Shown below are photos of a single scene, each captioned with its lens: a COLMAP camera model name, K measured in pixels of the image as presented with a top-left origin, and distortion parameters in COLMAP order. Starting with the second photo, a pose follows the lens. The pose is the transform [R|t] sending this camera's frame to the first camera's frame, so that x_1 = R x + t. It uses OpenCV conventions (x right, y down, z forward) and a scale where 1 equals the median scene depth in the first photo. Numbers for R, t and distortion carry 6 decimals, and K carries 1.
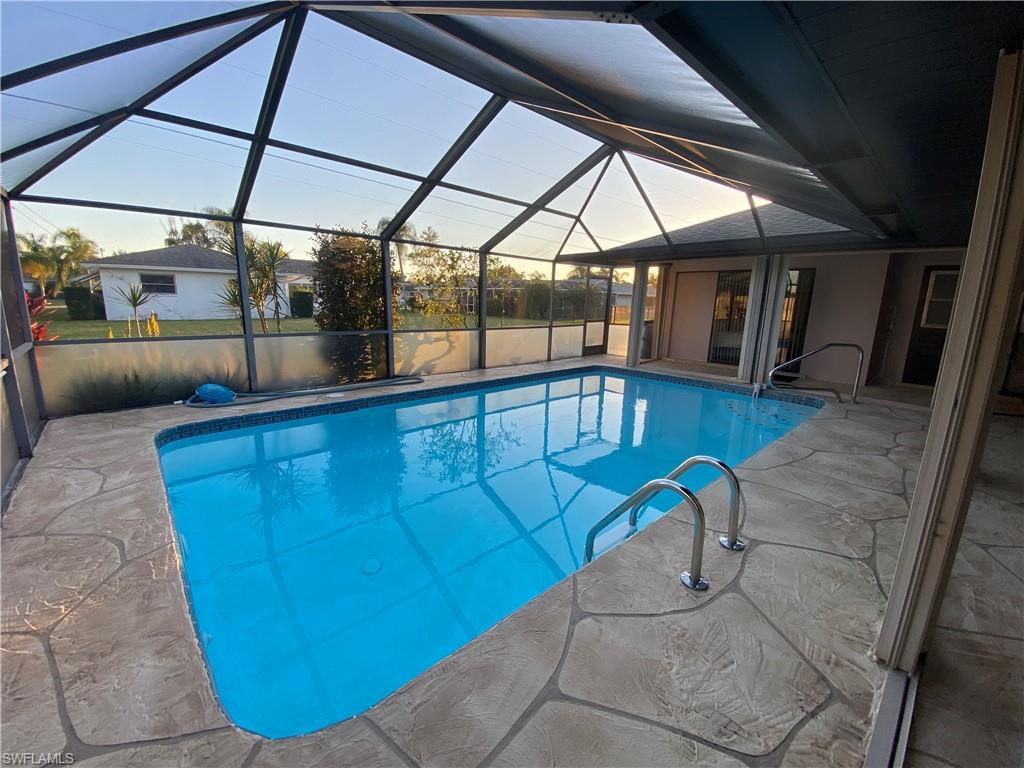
lens RADIAL K [[421.7, 0, 512.0], [0, 421.7, 384.0], [0, 0, 1]] dist [-0.000392, -0.000398]
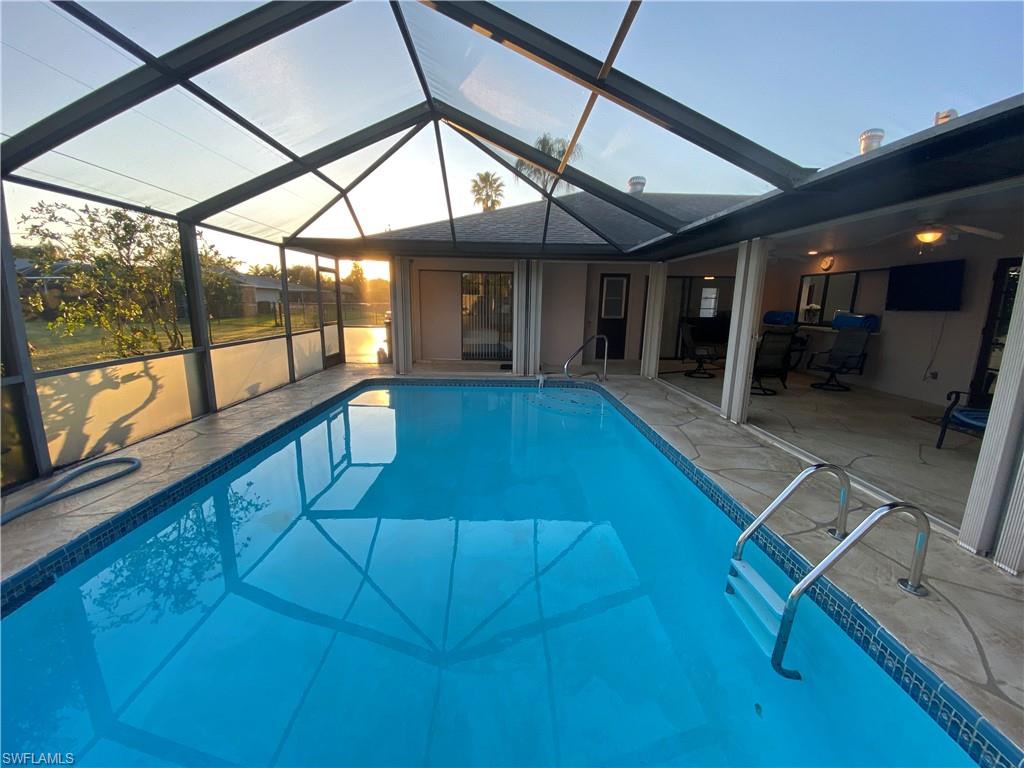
lens RADIAL K [[421.7, 0, 512.0], [0, 421.7, 384.0], [0, 0, 1]] dist [-0.000392, -0.000398]
pose [[0.649483, -0.157256, 0.743937, -0.251109], [0.143838, 0.986125, 0.082875, -0.070260], [-0.746648, 0.053181, 0.663091, 0.280081]]
